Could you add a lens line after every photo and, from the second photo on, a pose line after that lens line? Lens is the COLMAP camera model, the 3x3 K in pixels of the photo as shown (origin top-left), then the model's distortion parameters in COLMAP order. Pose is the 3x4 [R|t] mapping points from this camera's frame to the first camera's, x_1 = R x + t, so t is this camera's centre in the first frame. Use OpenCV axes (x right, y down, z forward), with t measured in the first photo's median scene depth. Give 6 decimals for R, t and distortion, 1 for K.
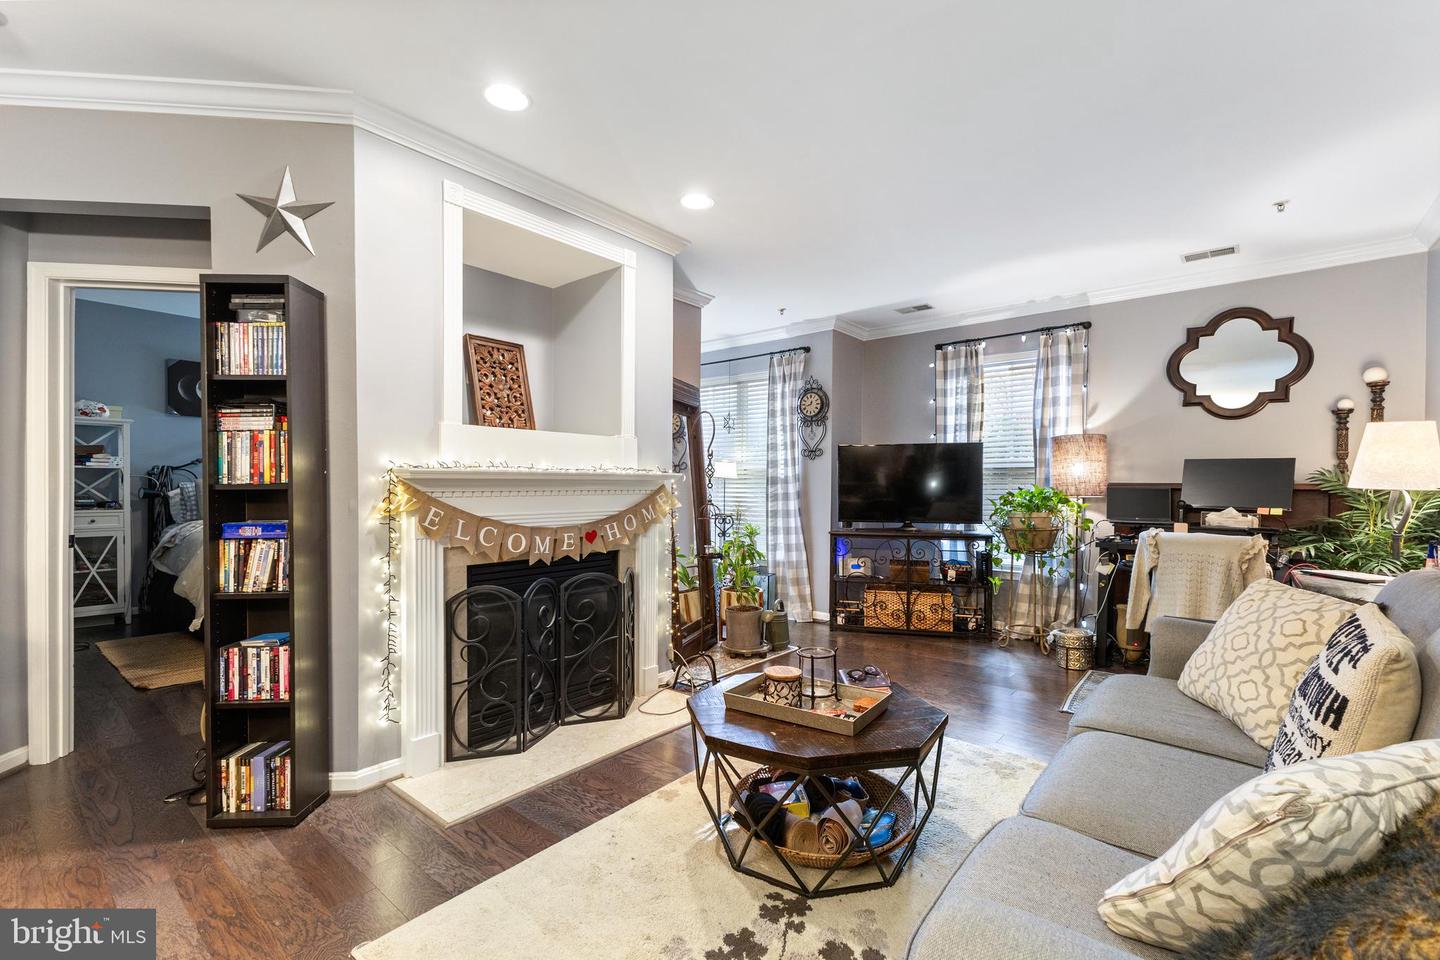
lens RADIAL K [[627.4, 0, 715.9], [0, 627.4, 495.9], [0, 0, 1]] dist [0.009906, -0.000862]
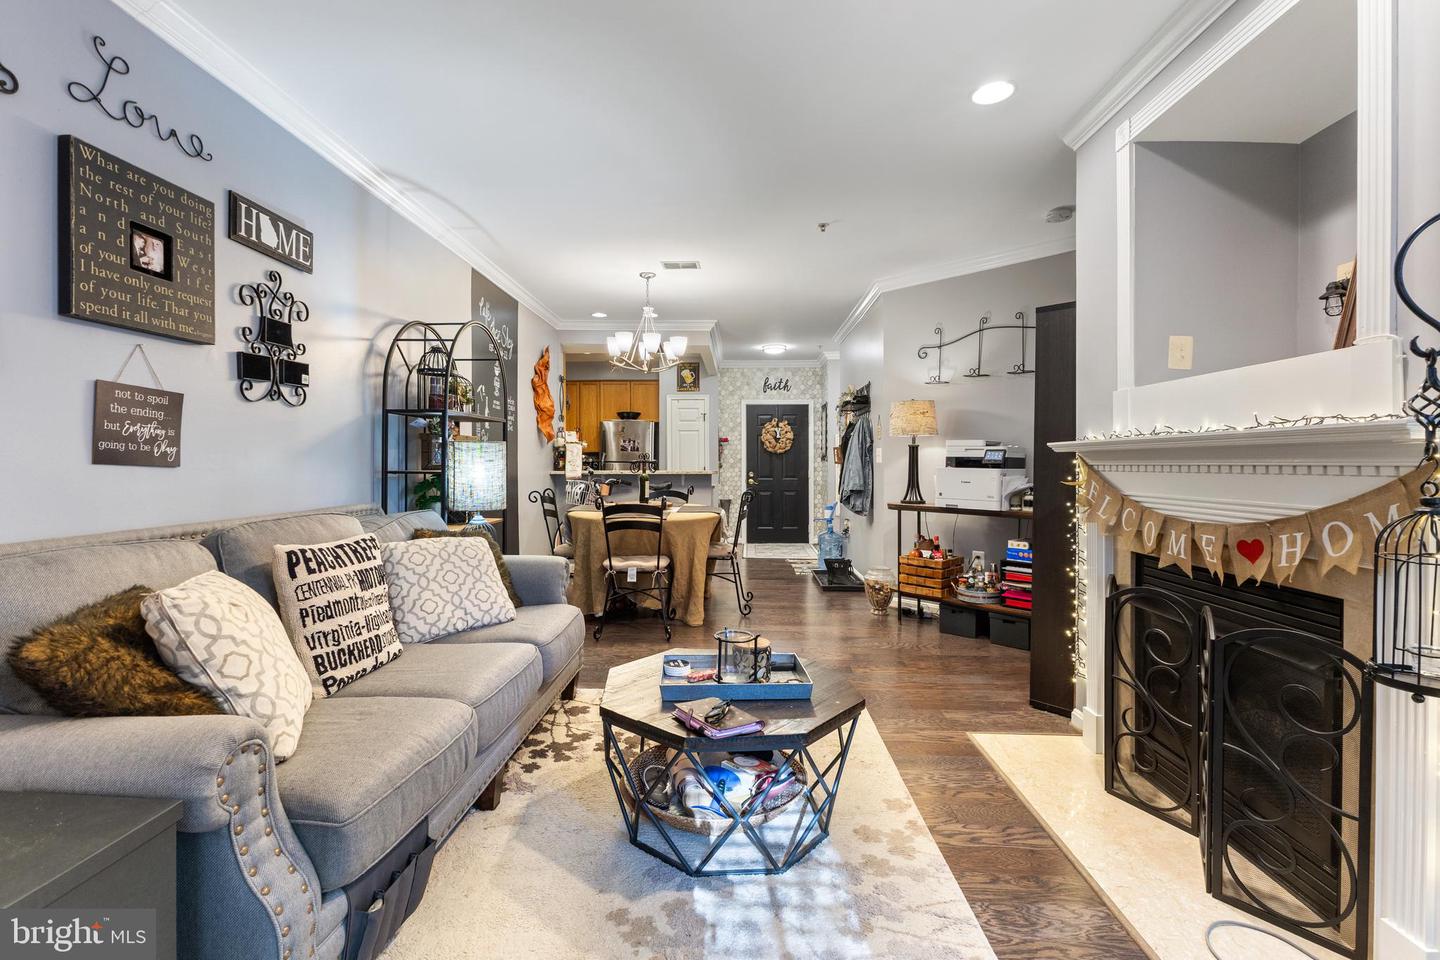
lens RADIAL K [[655.8, 0, 717.5], [0, 655.8, 464.4], [0, 0, 1]] dist [-0.002502, -0.000171]
pose [[-0.787591, -0.002396, -0.616194, 0.344232], [-0.014760, 0.999779, 0.014979, -0.007576], [0.616022, 0.020892, -0.787452, 0.772712]]
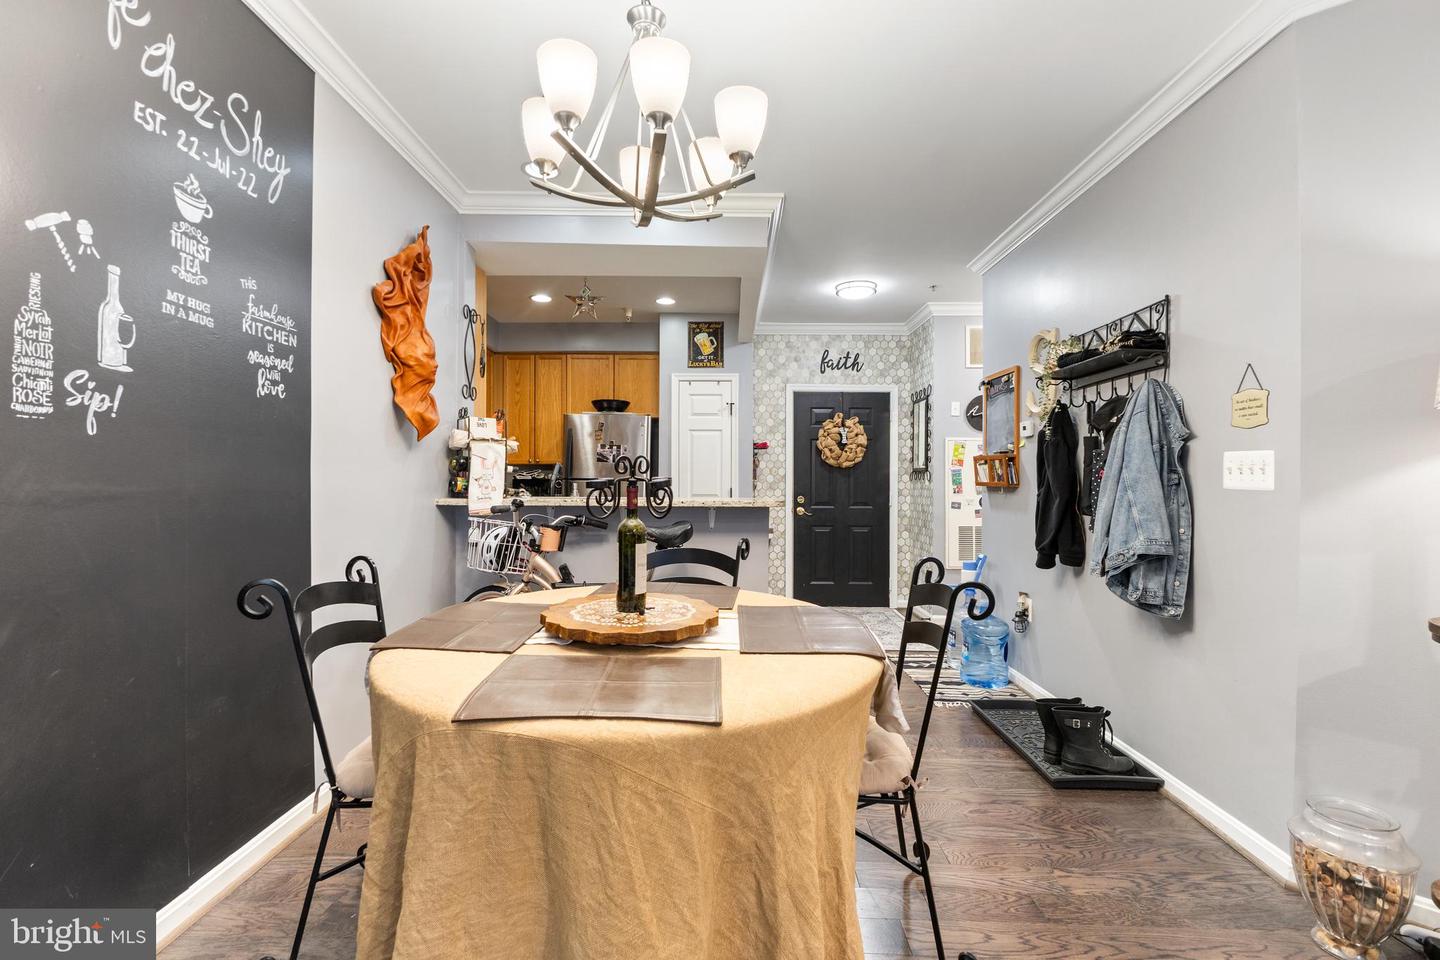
lens RADIAL K [[645.5, 0, 721.7], [0, 645.5, 473.1], [0, 0, 1]] dist [-0.004576, -0.000773]
pose [[-0.774113, -0.014850, -0.632874, -0.037061], [-0.021872, 0.999755, 0.003295, -0.001957], [0.632670, 0.016393, -0.774248, 0.157693]]
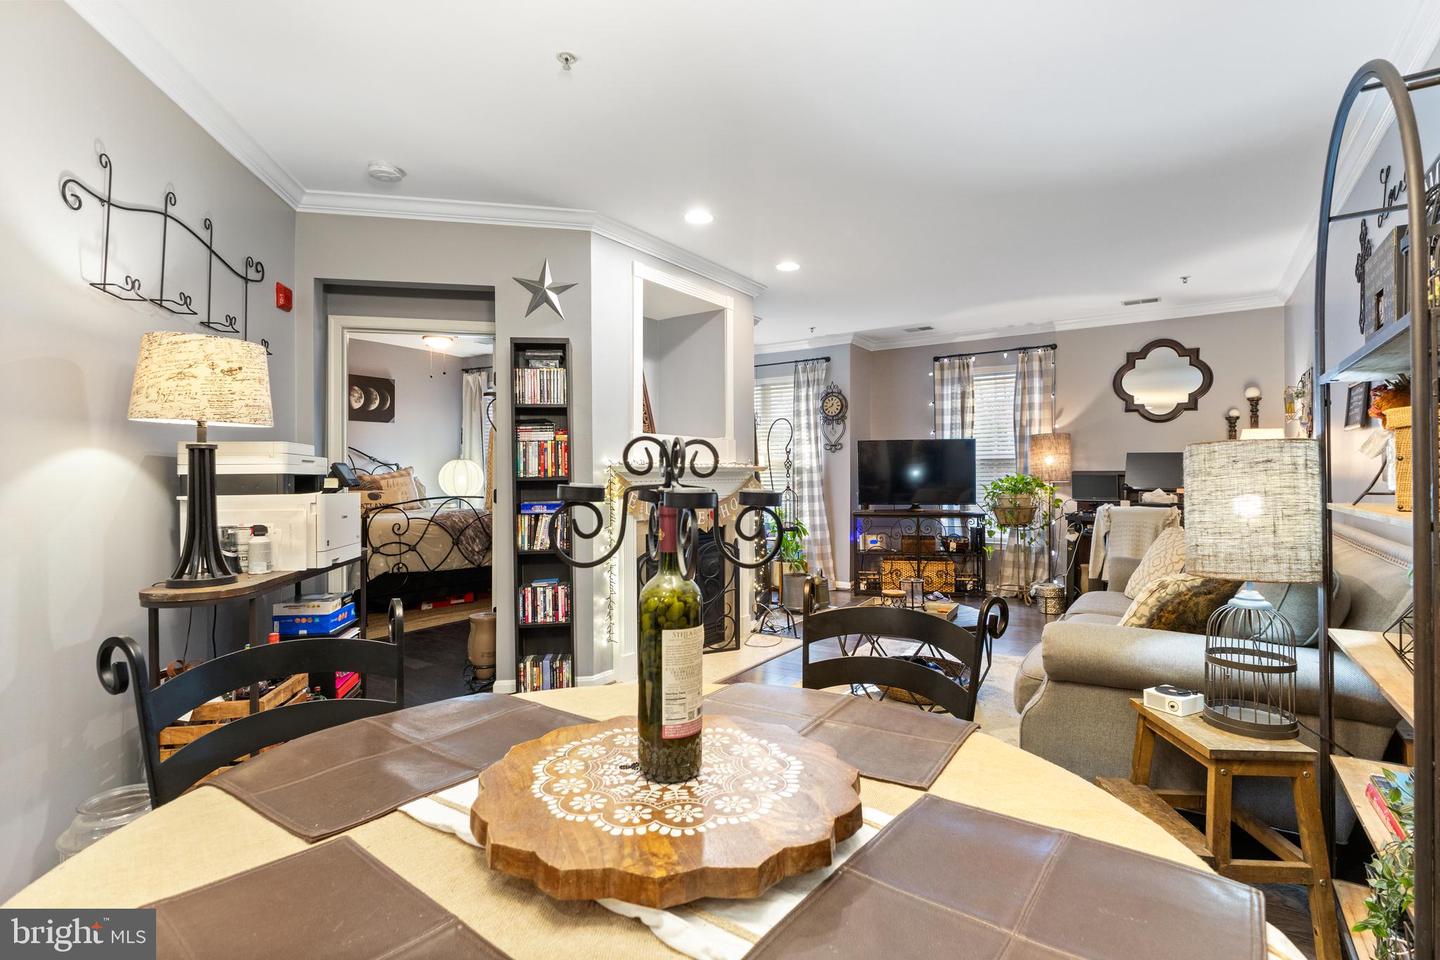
lens RADIAL K [[686.1, 0, 720.8], [0, 686.1, 477.0], [0, 0, 1]] dist [0.005840, -0.000239]
pose [[0.994641, -0.008210, 0.103058, -0.219703], [0.009583, 0.999872, -0.012837, 0.003015], [-0.102940, 0.013756, 0.994592, -0.299868]]
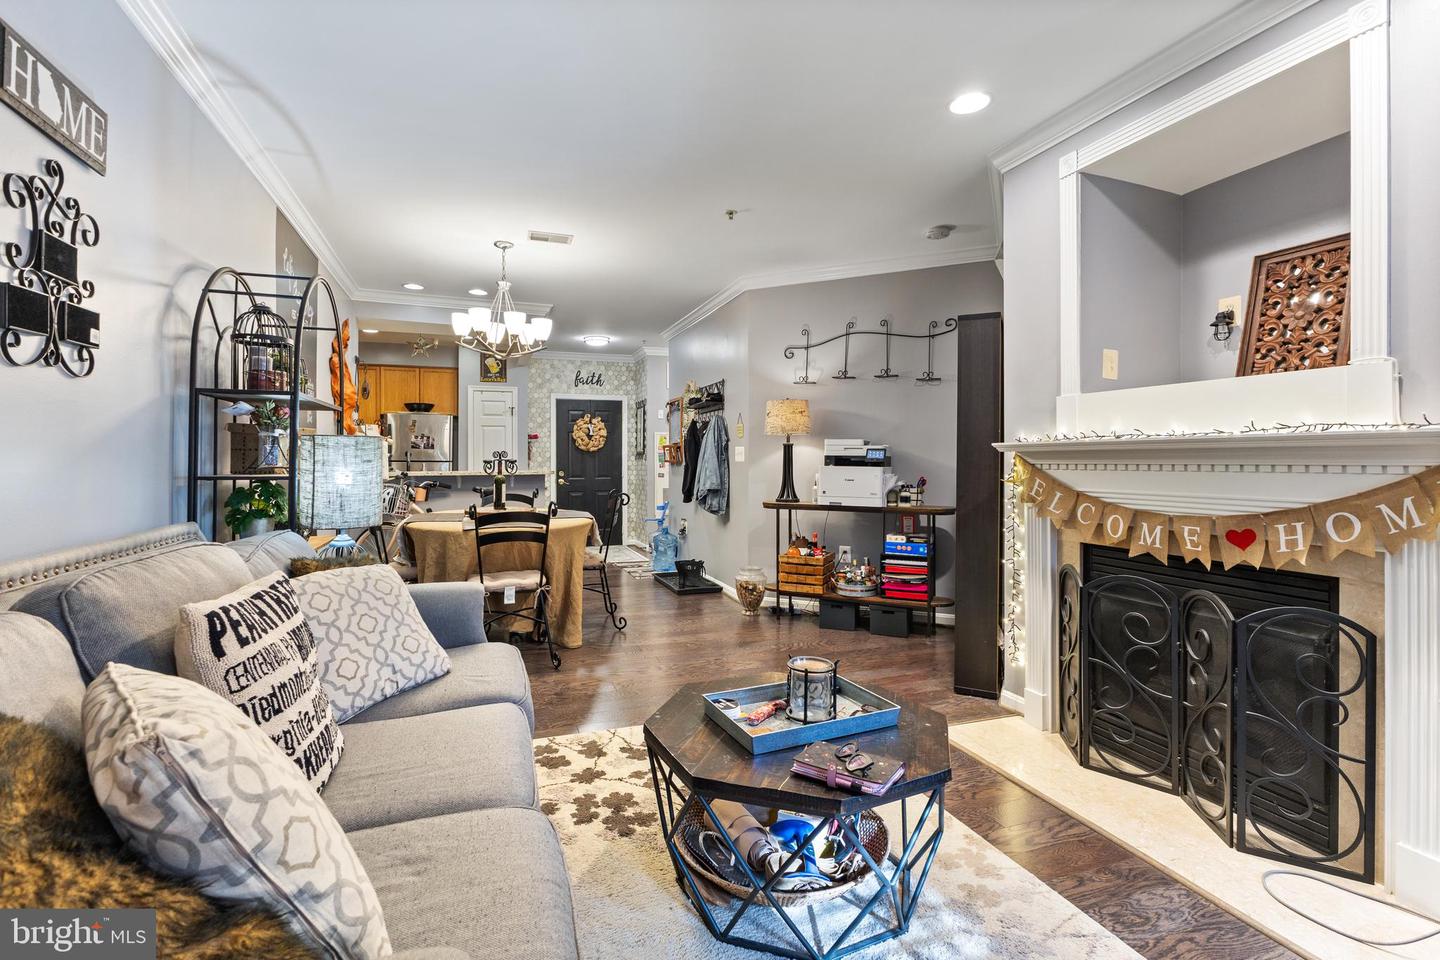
lens RADIAL K [[656.9, 0, 715.9], [0, 656.9, 456.0], [0, 0, 1]] dist [-0.003320, -0.000484]
pose [[-0.503997, -0.008212, -0.863667, 0.419111], [-0.016006, 0.999872, -0.000167, -0.005985], [0.863557, 0.013739, -0.504064, 0.583041]]
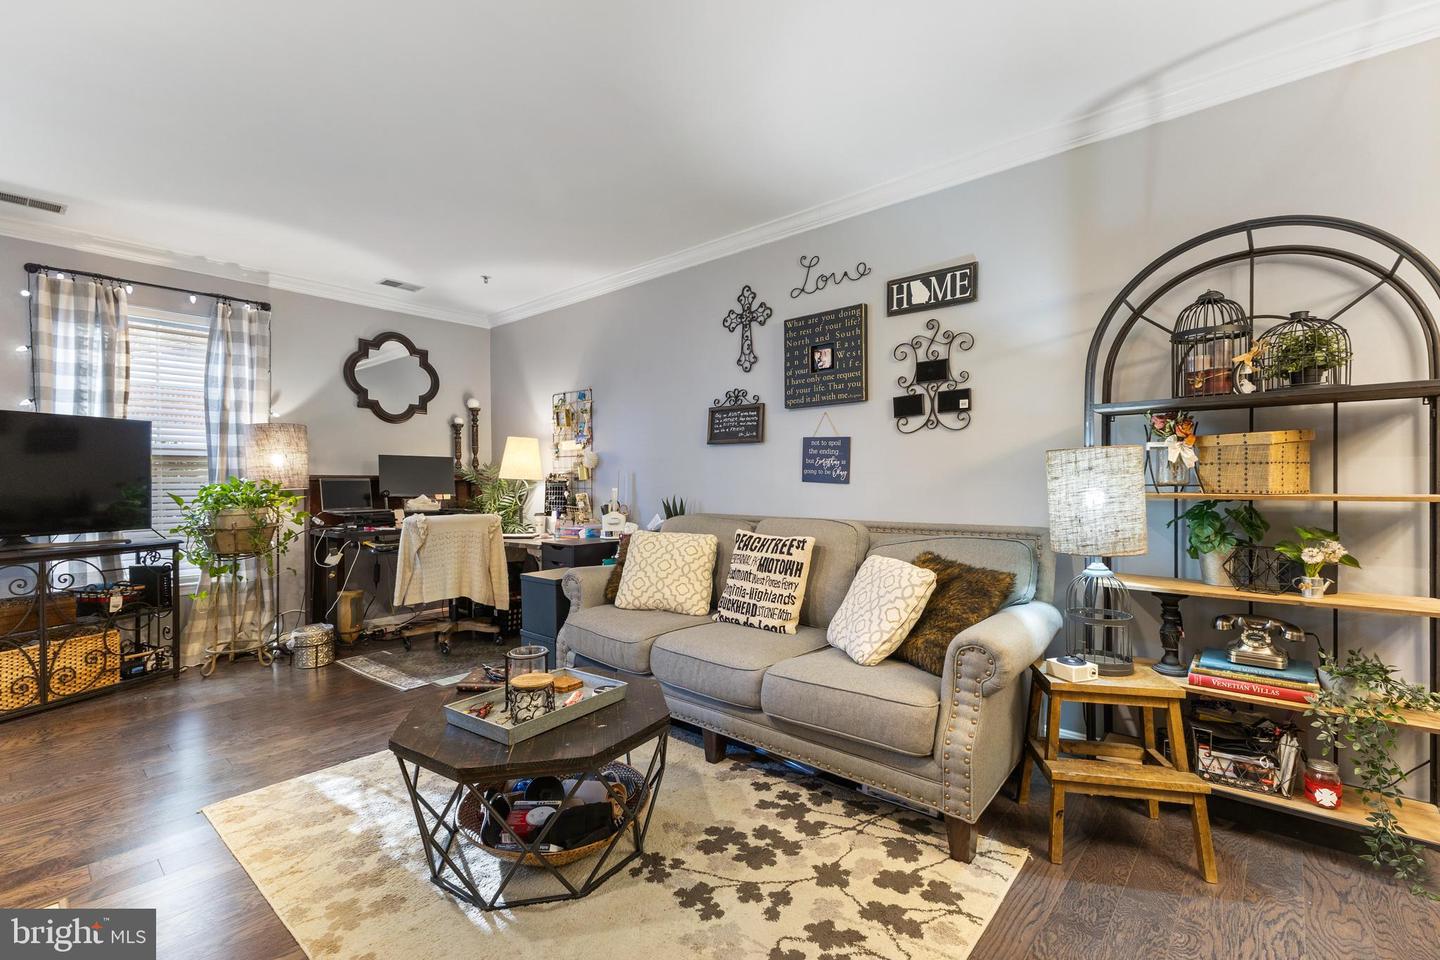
lens RADIAL K [[639.6, 0, 720.4], [0, 639.6, 482.7], [0, 0, 1]] dist [0.010250, -0.000770]
pose [[0.018418, -0.007931, 0.999799, -0.351363], [0.020319, 0.999765, 0.007556, -0.002683], [-0.999624, 0.020176, 0.018575, 0.305686]]
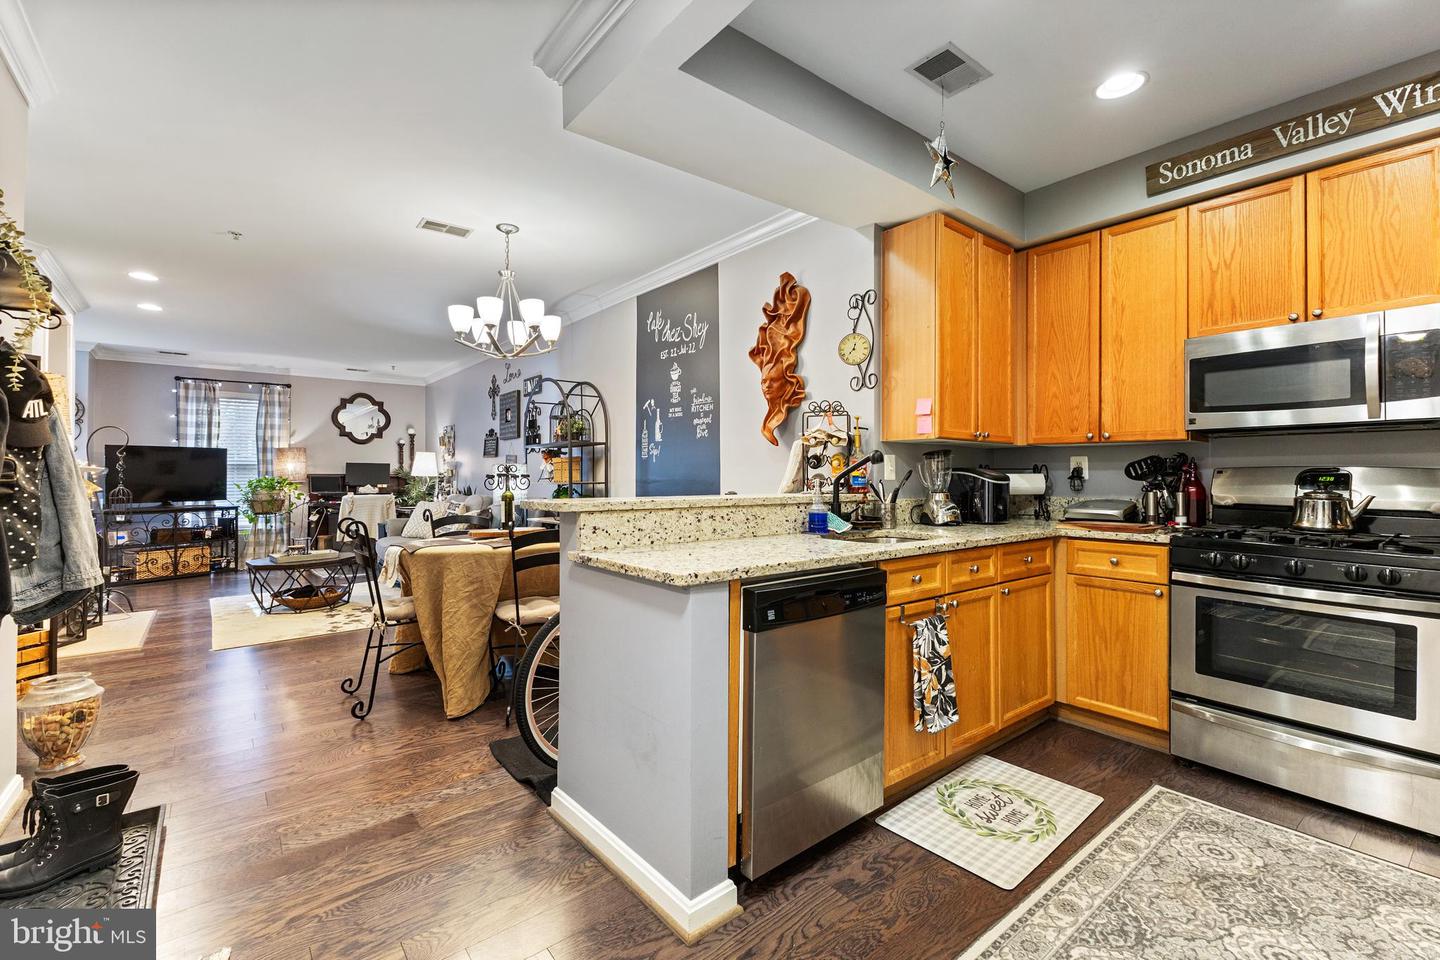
lens RADIAL K [[632.4, 0, 722.5], [0, 632.4, 469.2], [0, 0, 1]] dist [0.014993, -0.000356]
pose [[0.192523, 0.007088, 0.981267, -0.931803], [0.020619, 0.999724, -0.011267, 0.011643], [-0.981076, 0.022402, 0.192324, -0.543253]]
